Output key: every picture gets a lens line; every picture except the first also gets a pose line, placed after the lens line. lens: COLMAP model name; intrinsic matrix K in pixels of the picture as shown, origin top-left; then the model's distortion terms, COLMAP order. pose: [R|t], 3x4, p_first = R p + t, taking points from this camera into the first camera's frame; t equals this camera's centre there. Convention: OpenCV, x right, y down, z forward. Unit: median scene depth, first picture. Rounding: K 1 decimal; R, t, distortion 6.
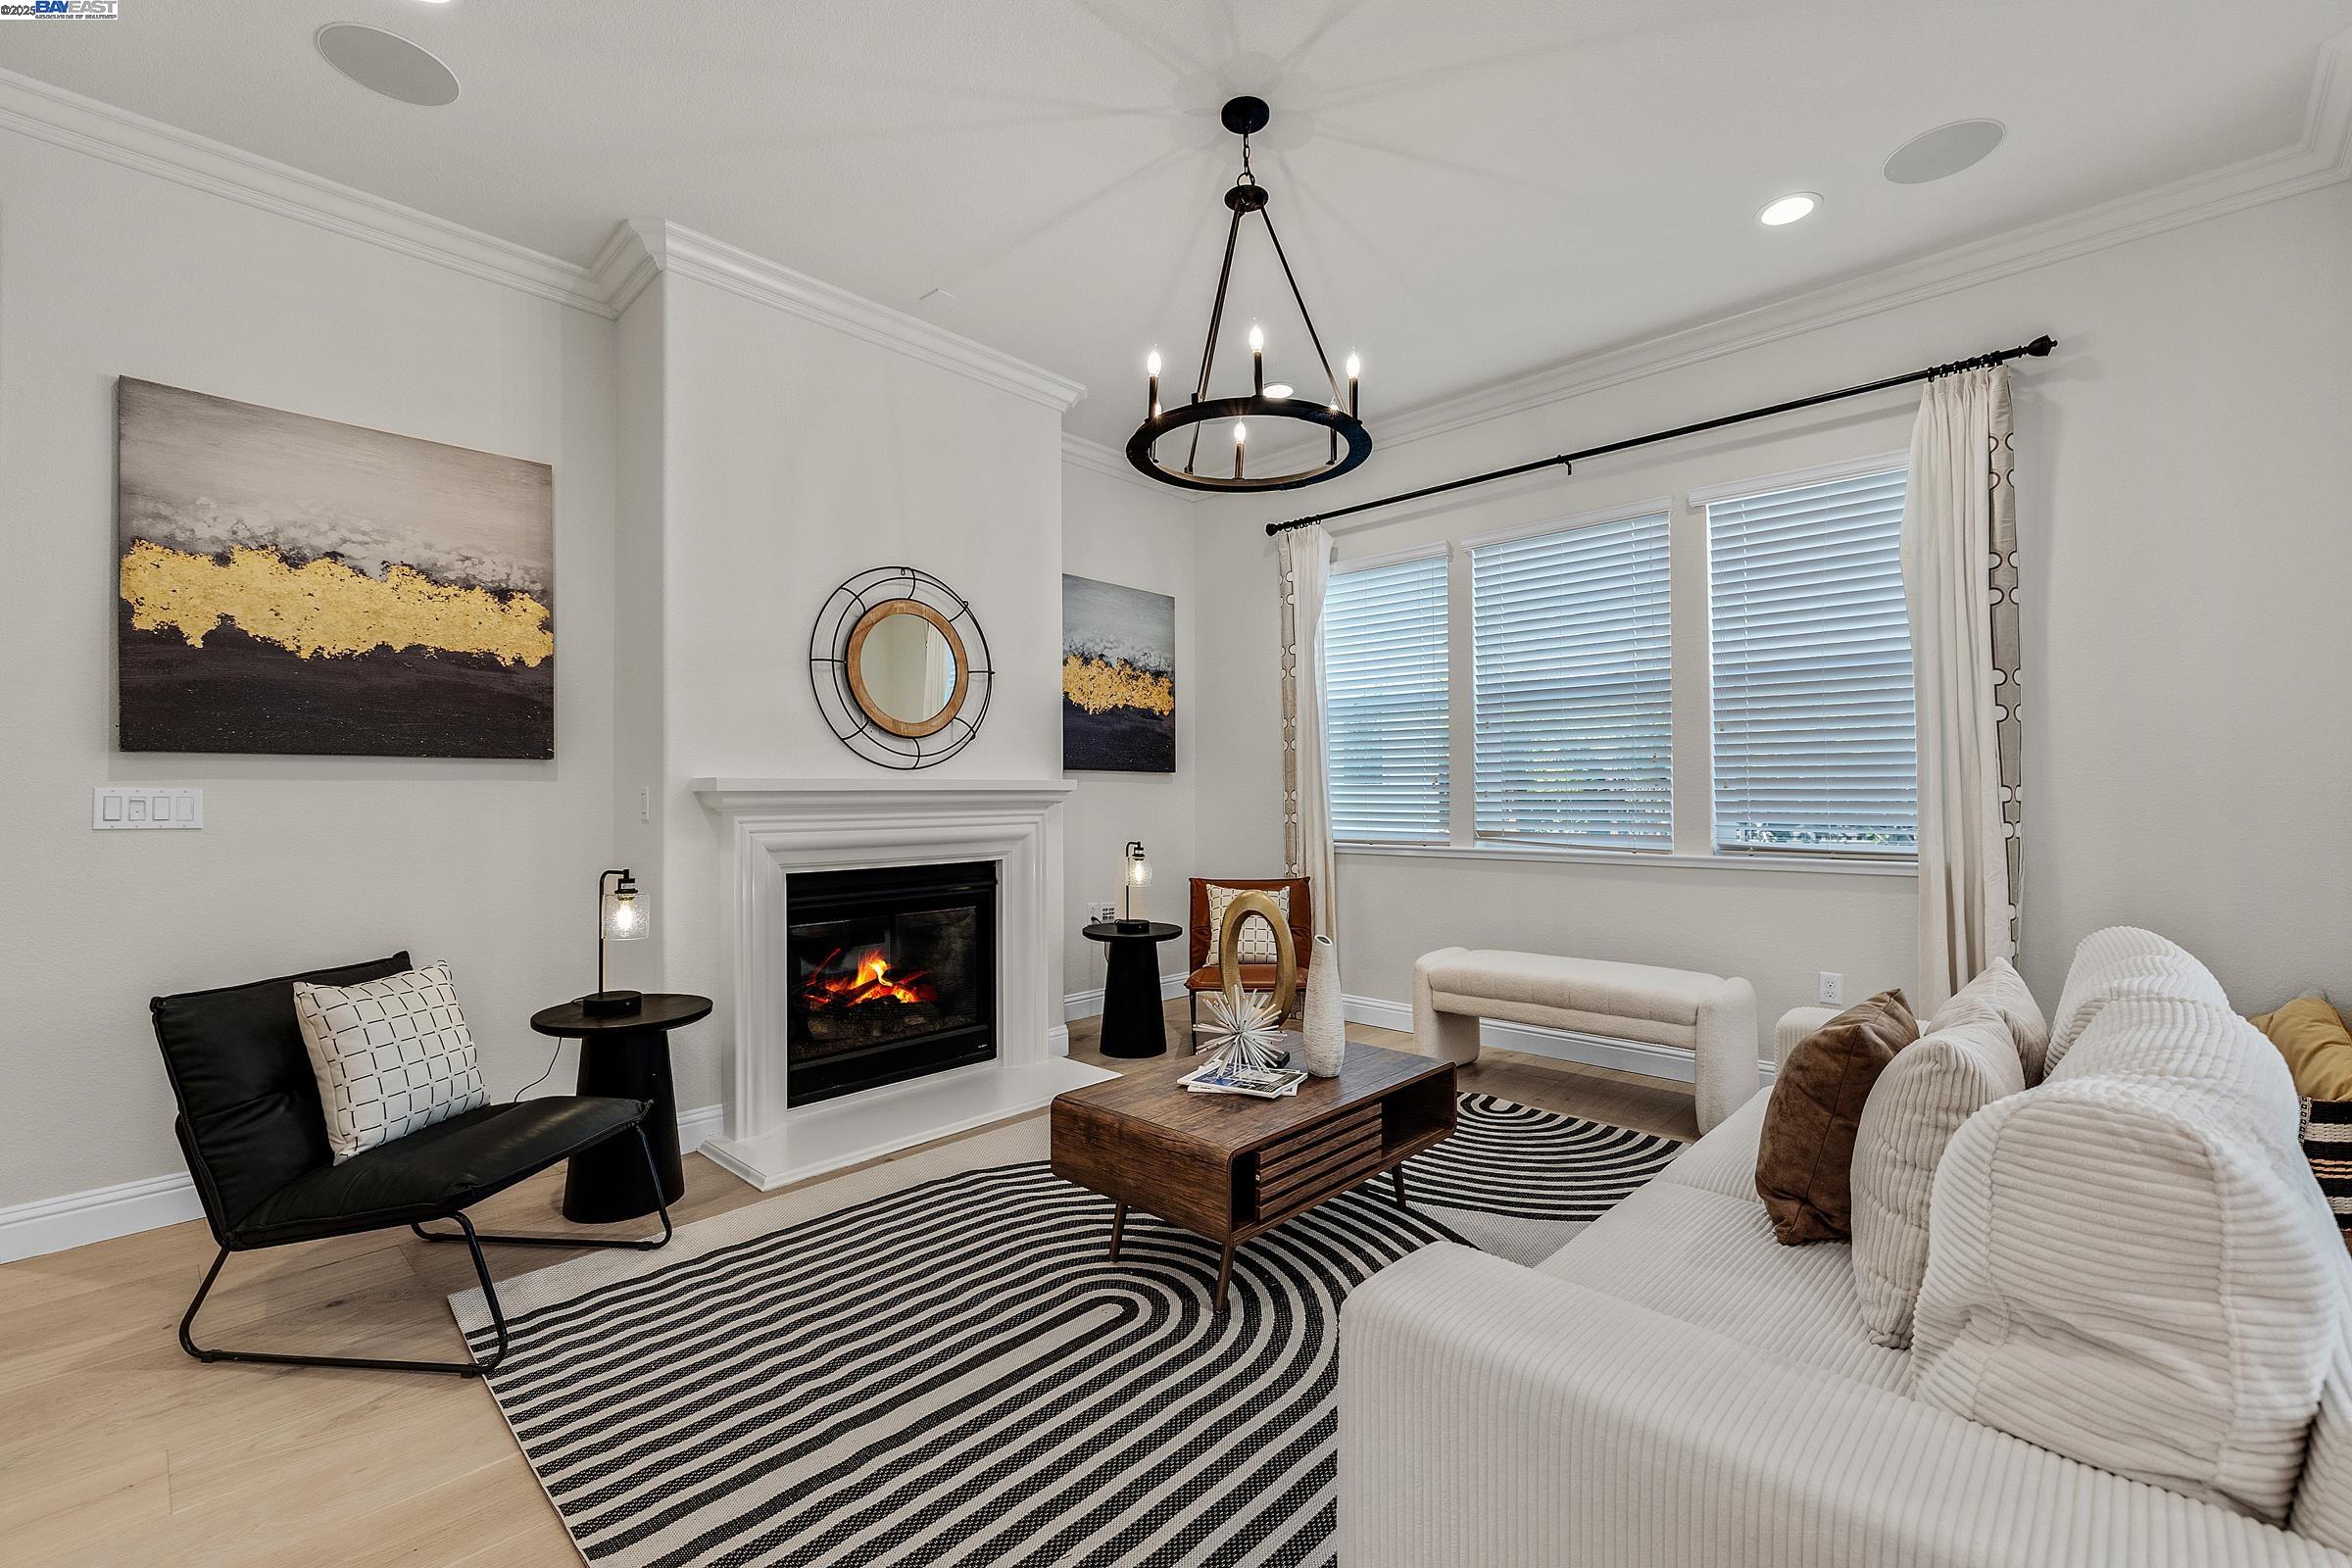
lens RADIAL K [[986.5, 0, 1184.1], [0, 986.5, 788.1], [0, 0, 1]] dist [0.000418, -0.000433]
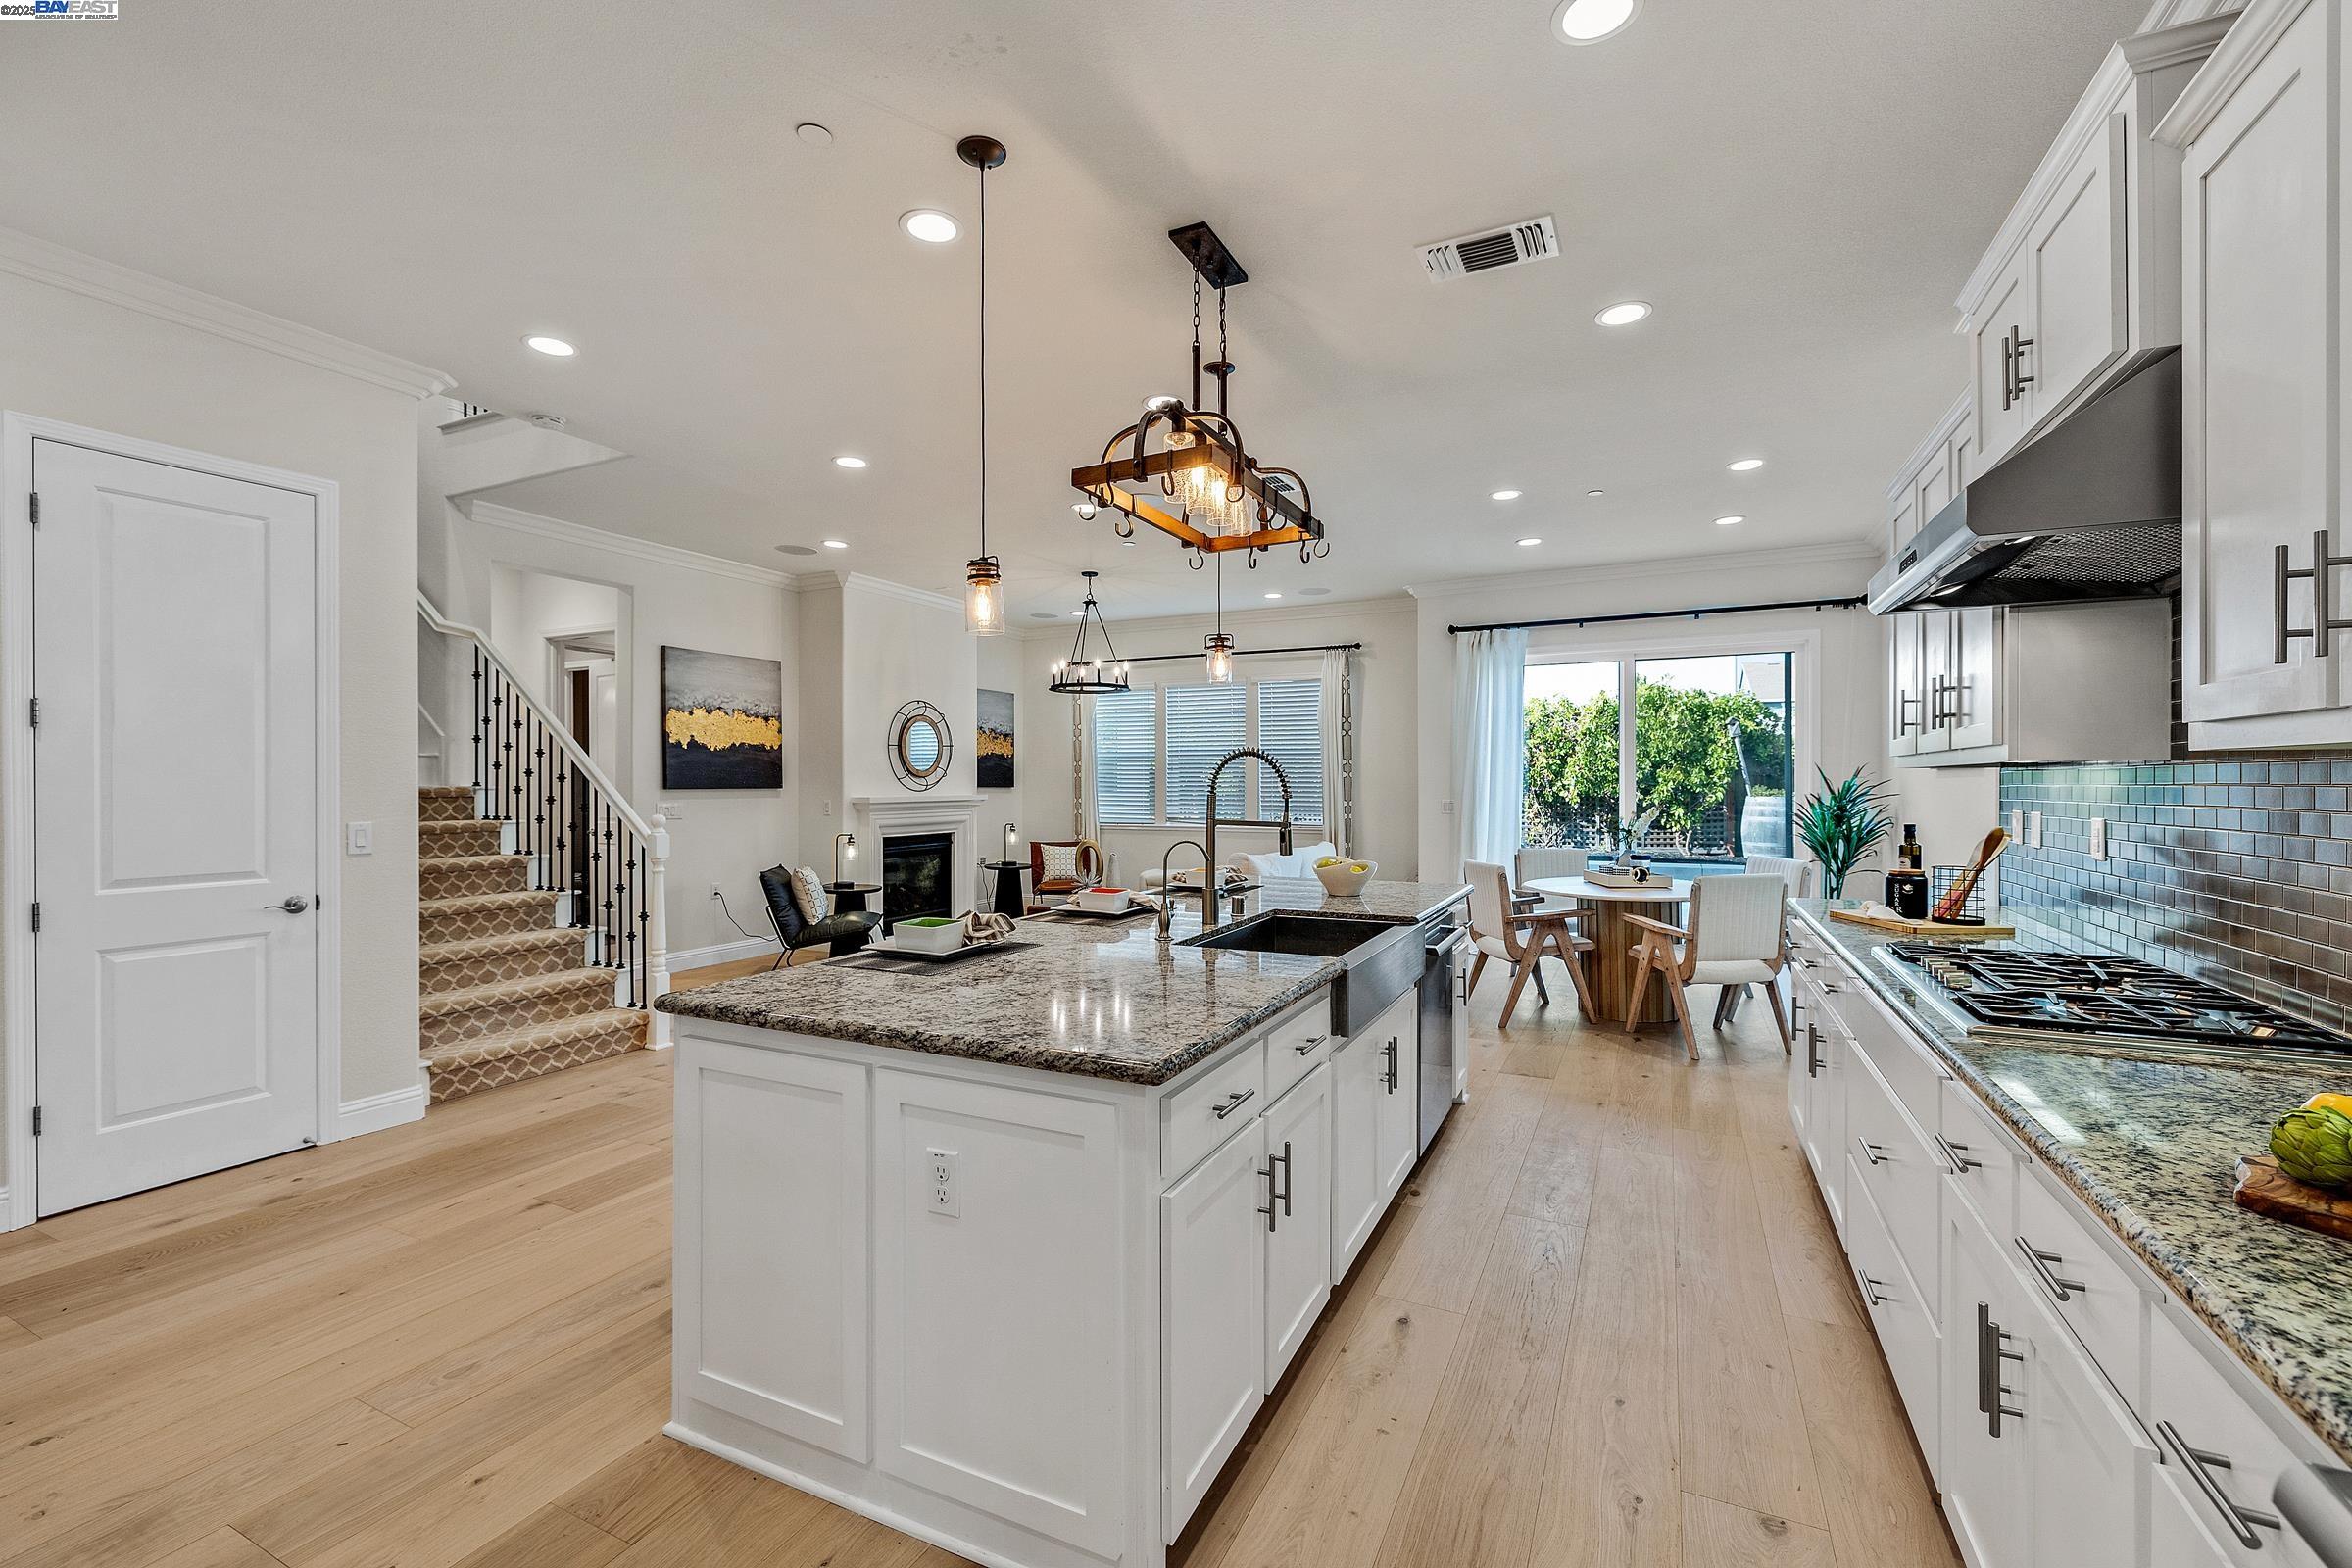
lens RADIAL K [[986.5, 0, 1189.0], [0, 986.5, 777.5], [0, 0, 1]] dist [0.000418, -0.000433]
pose [[0.955473, 0.006591, 0.295003, -0.352029], [-0.007113, 0.999974, 0.000695, -0.054822], [-0.294991, -0.002763, 0.955496, -1.287622]]
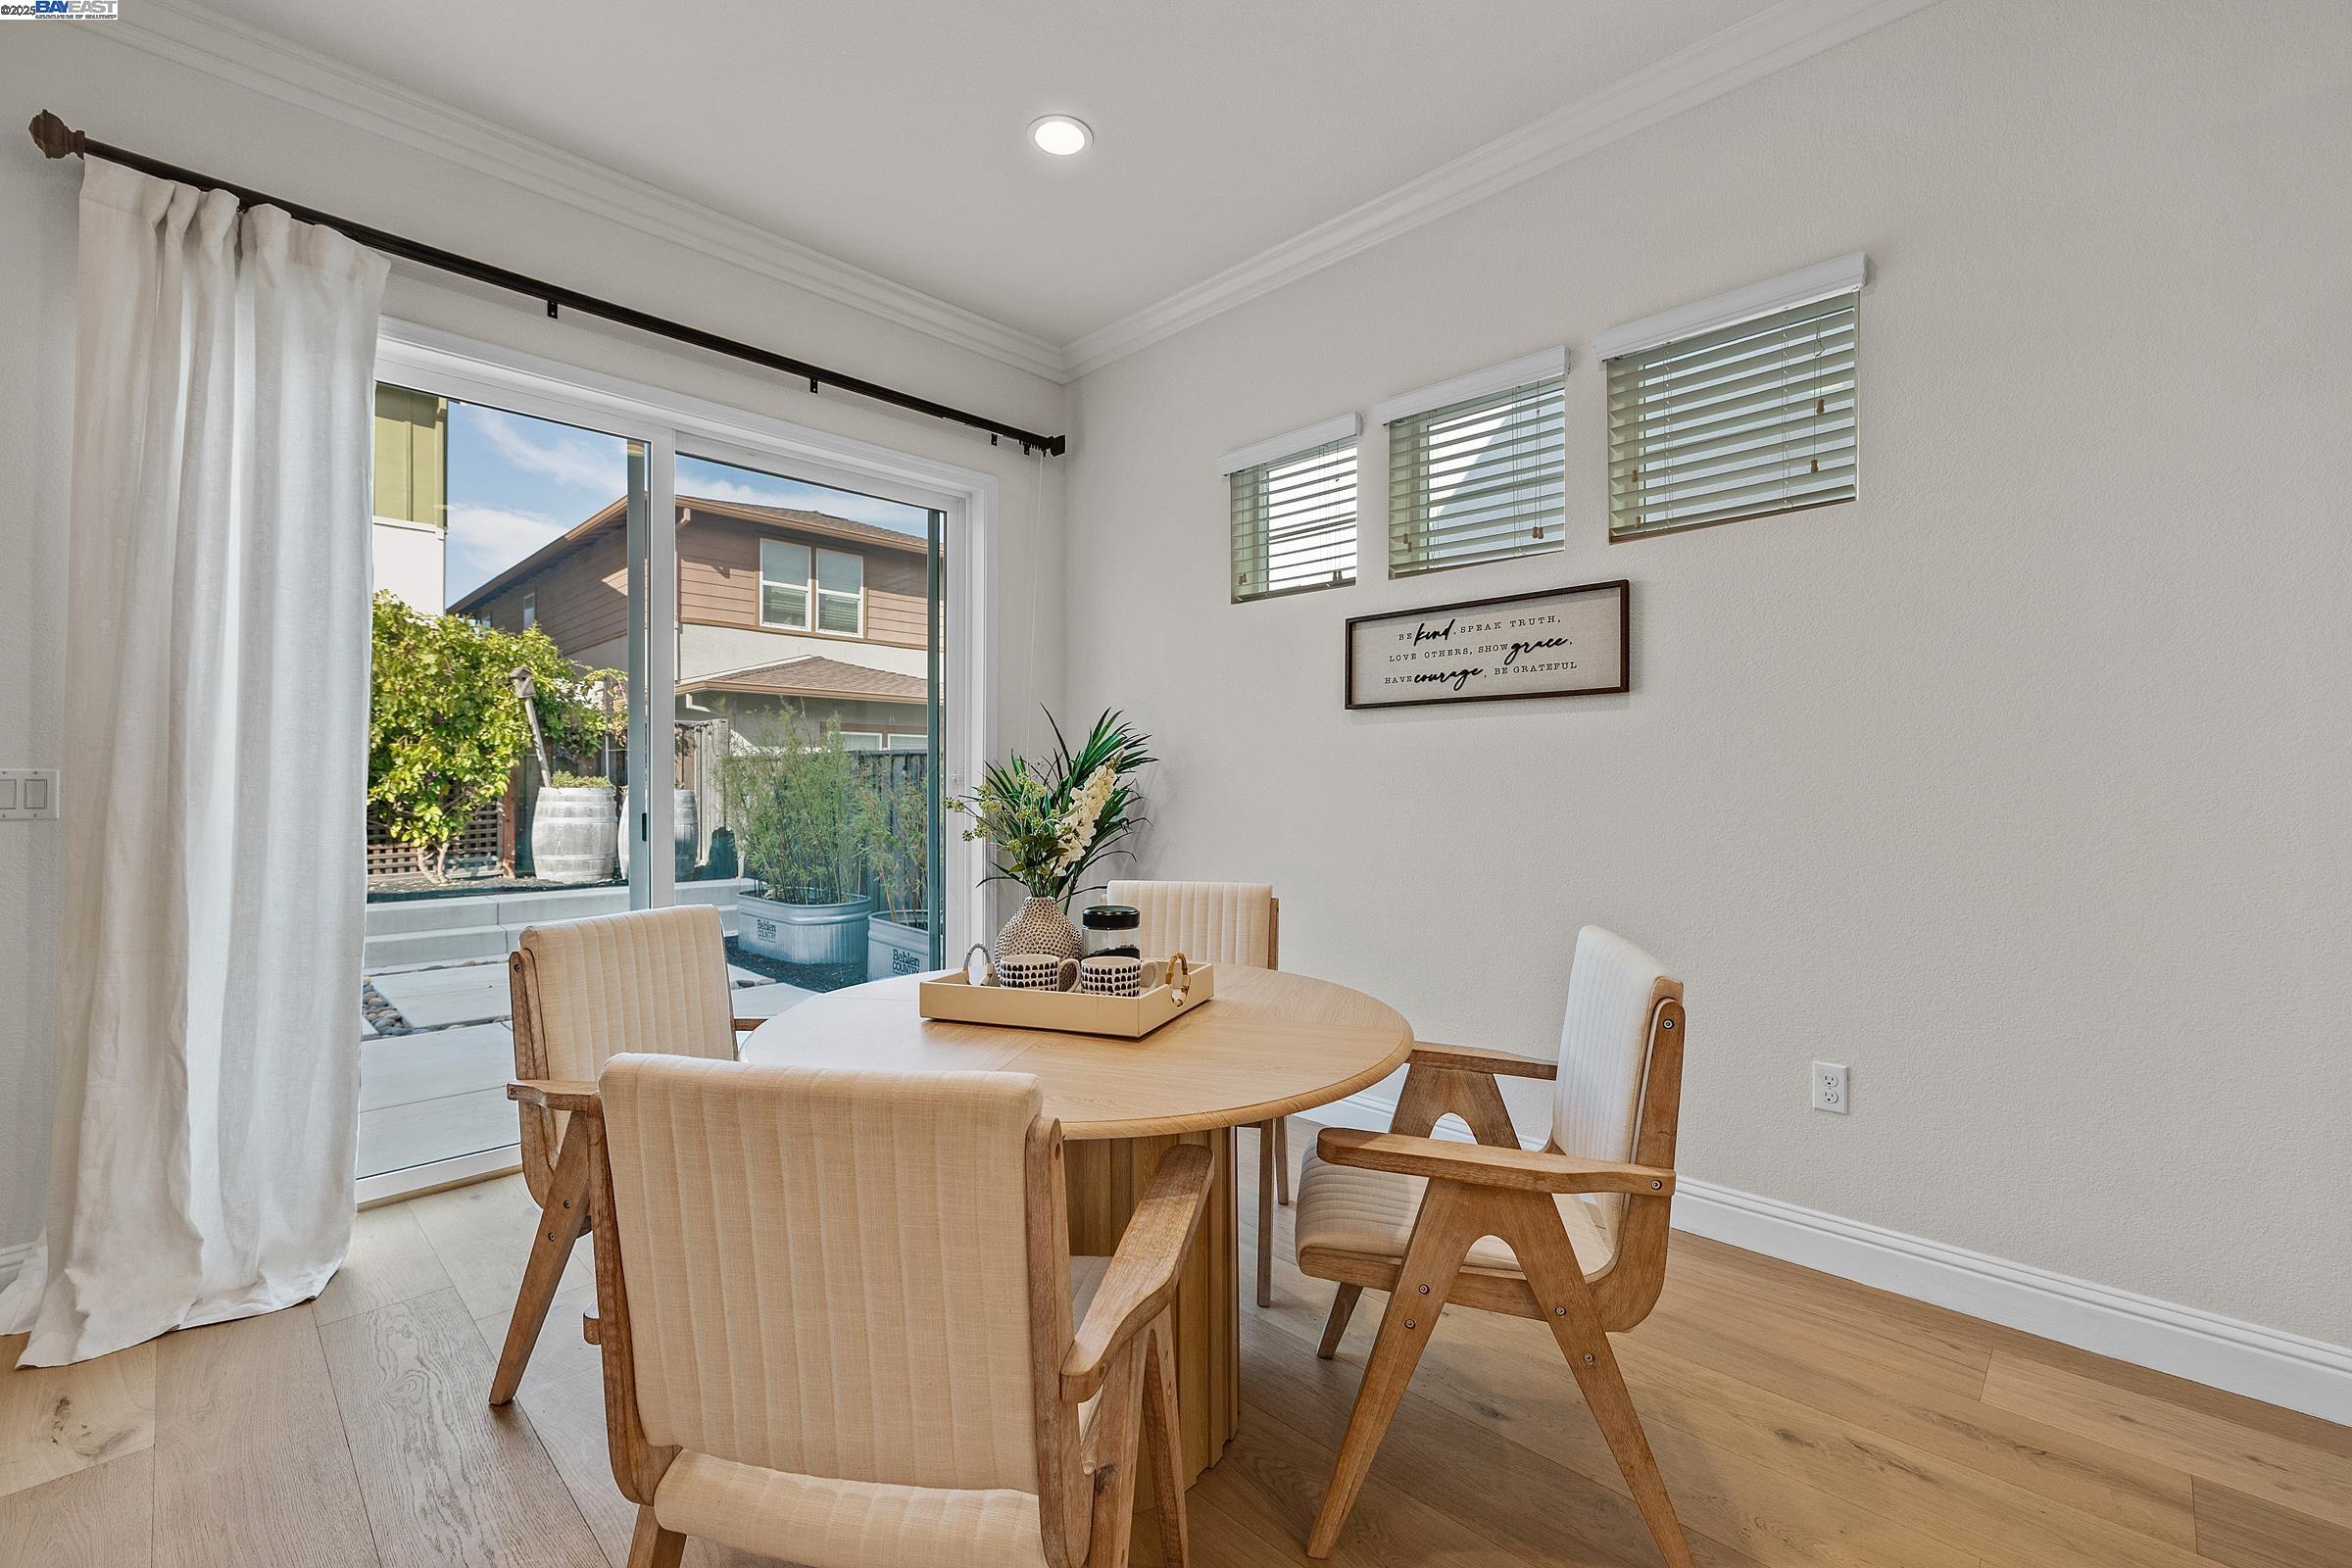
lens RADIAL K [[986.5, 0, 1185.8], [0, 986.5, 781.6], [0, 0, 1]] dist [0.000418, -0.000433]
pose [[0.023522, 0.011530, 0.999657, 0.246364], [-0.008771, 0.999897, -0.011326, -0.001144], [-0.999685, -0.008501, 0.023621, -0.124580]]
